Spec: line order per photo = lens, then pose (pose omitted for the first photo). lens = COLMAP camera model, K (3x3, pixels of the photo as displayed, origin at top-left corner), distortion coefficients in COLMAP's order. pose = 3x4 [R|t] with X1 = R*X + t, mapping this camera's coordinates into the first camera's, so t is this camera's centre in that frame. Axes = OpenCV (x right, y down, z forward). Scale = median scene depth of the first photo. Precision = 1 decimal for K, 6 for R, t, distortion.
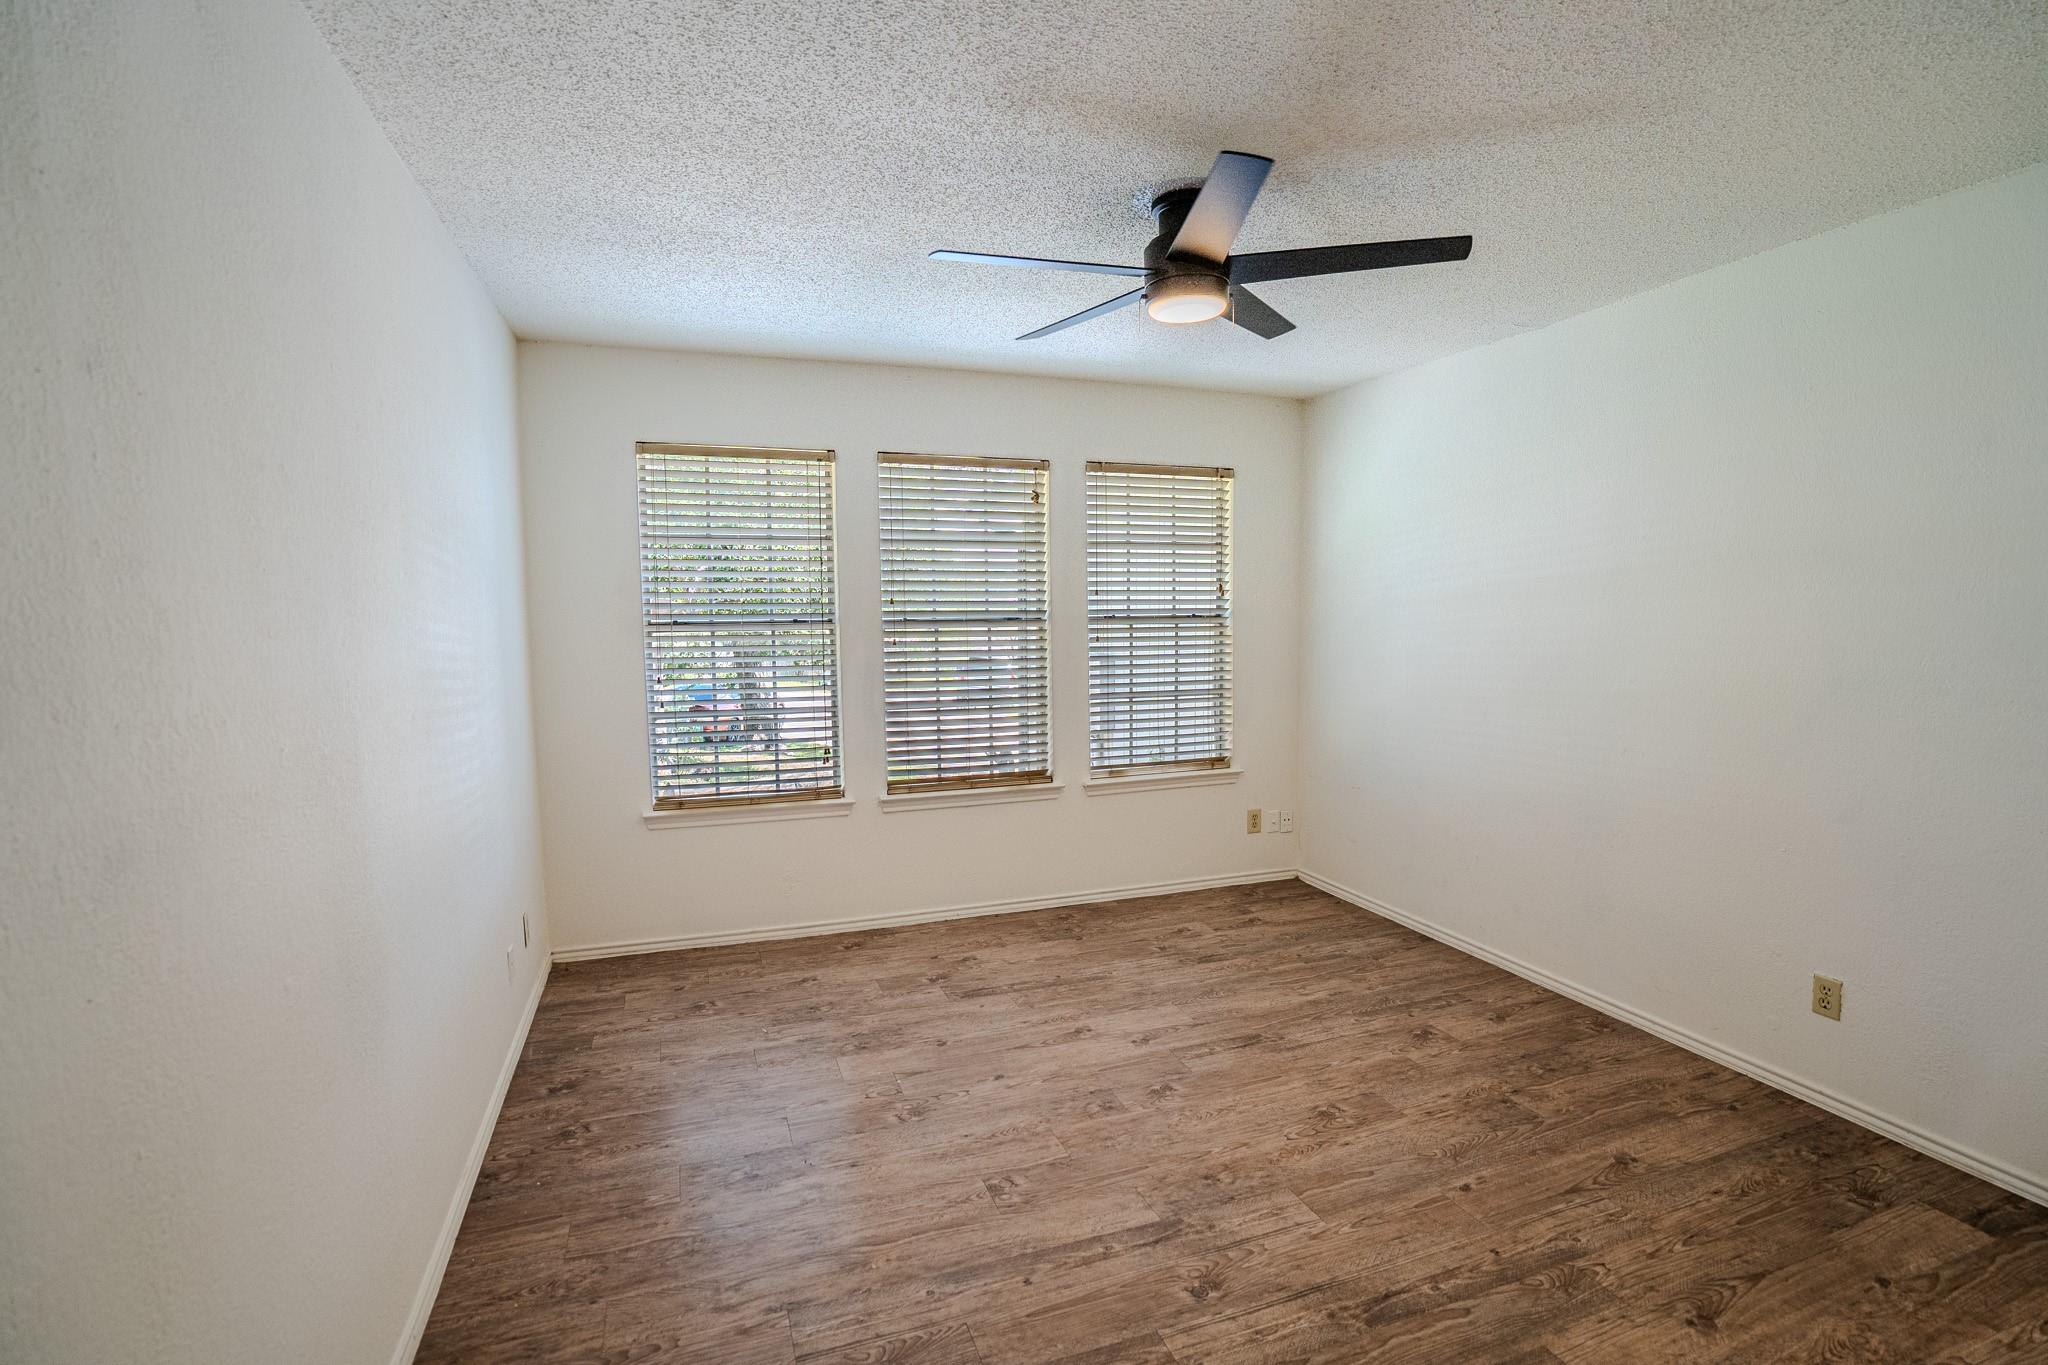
lens RADIAL K [[956.6, 0, 1017.4], [0, 956.6, 688.3], [0, 0, 1]] dist [-0.065965, 0.027671]
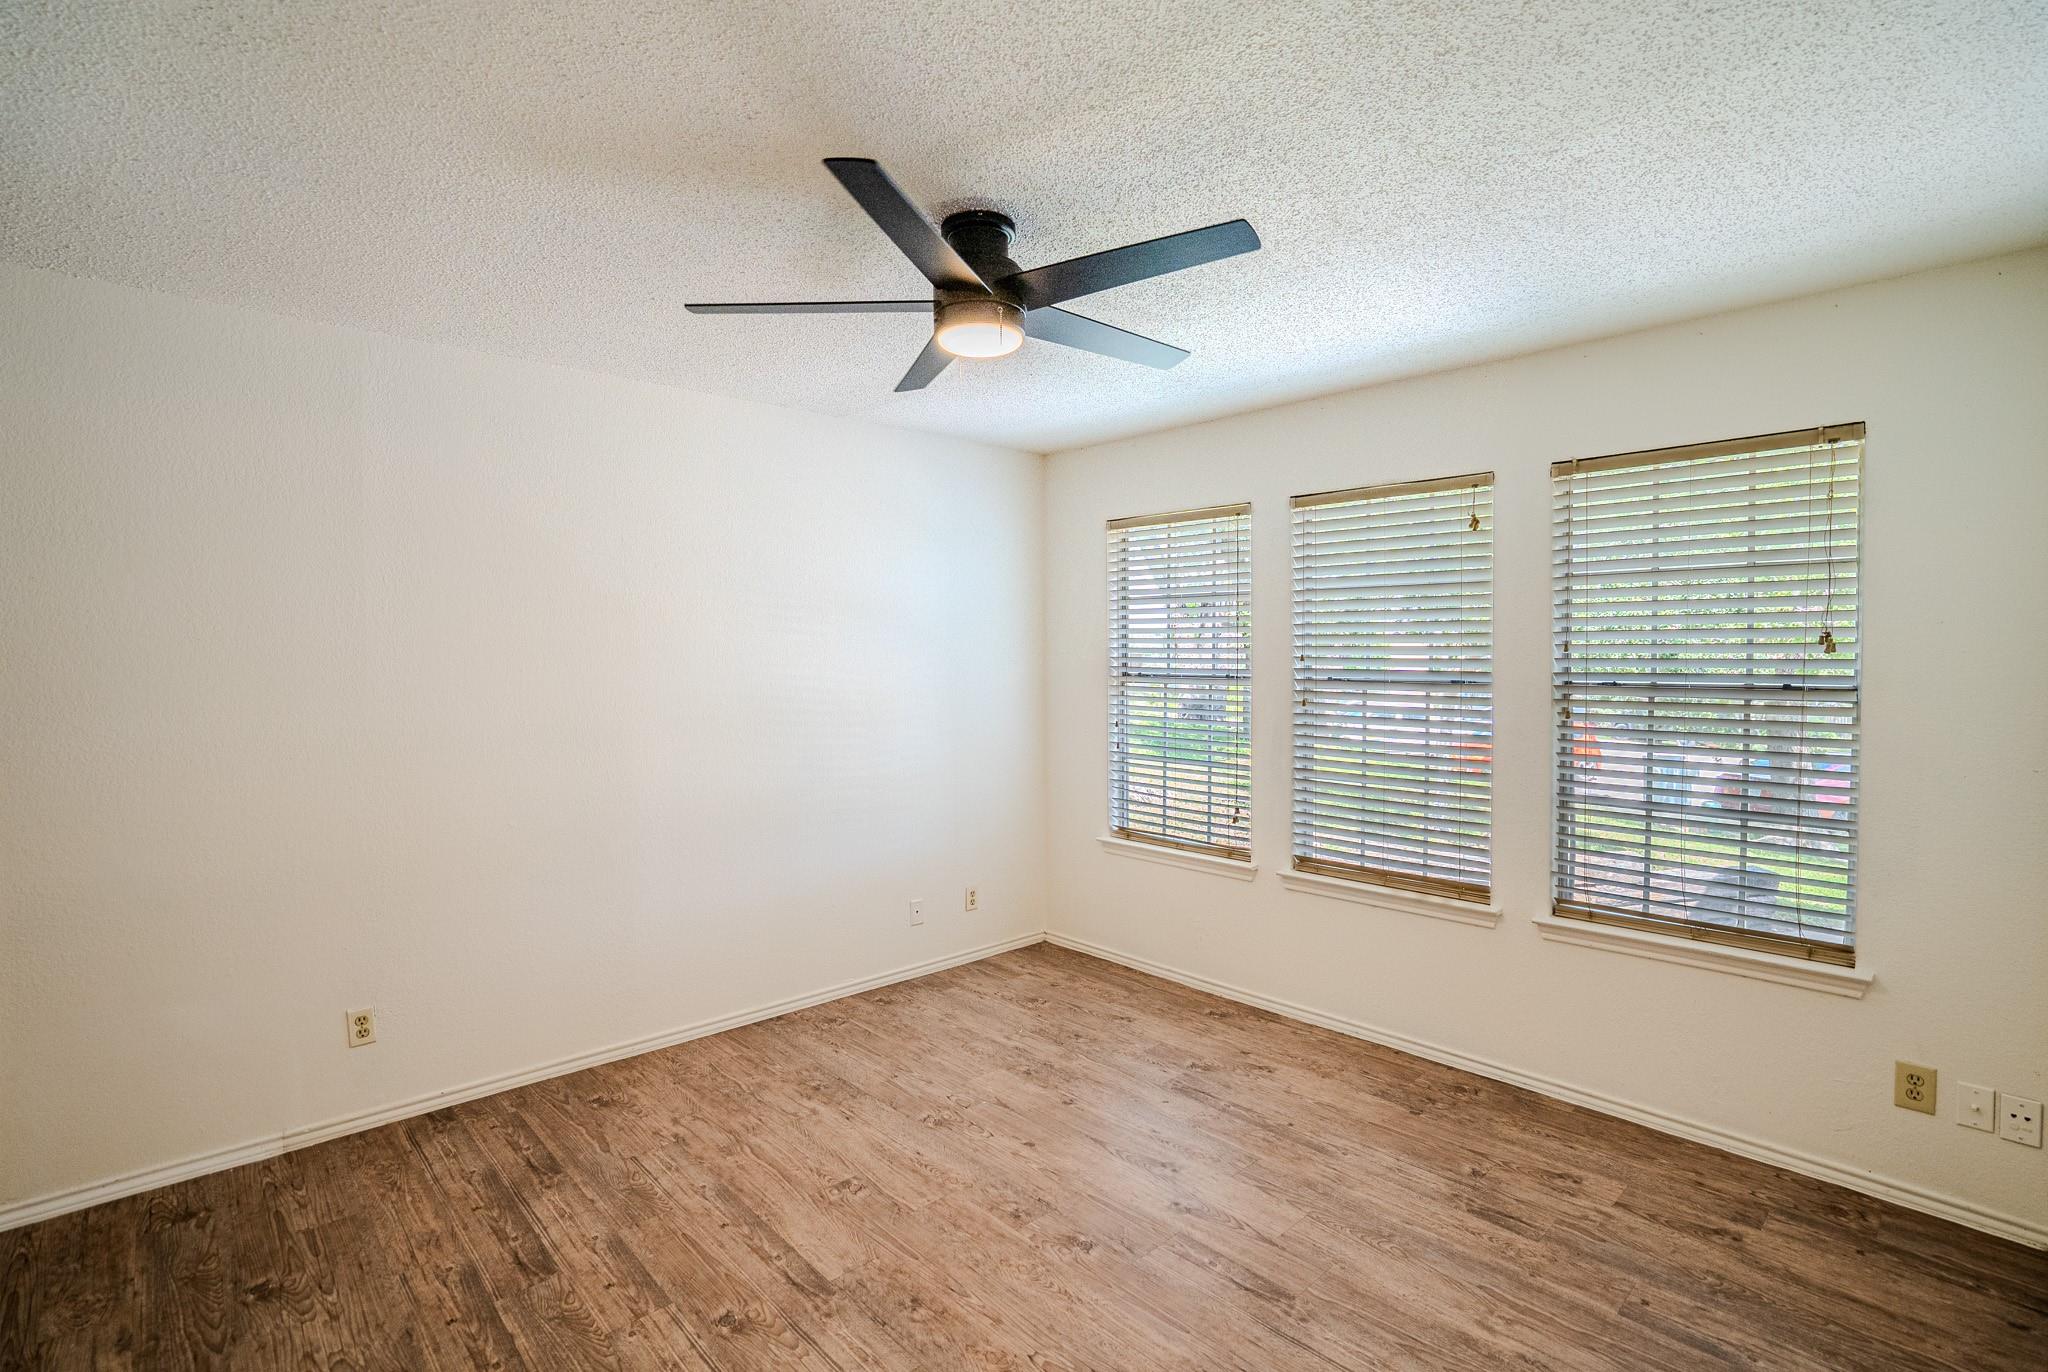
lens RADIAL K [[956.6, 0, 1017.4], [0, 956.6, 691.8], [0, 0, 1]] dist [-0.065965, 0.027671]
pose [[0.382960, 0.038663, -0.922955, 0.656861], [-0.083314, 0.996497, 0.007174, -0.046867], [0.920000, 0.074148, 0.384840, 0.443316]]
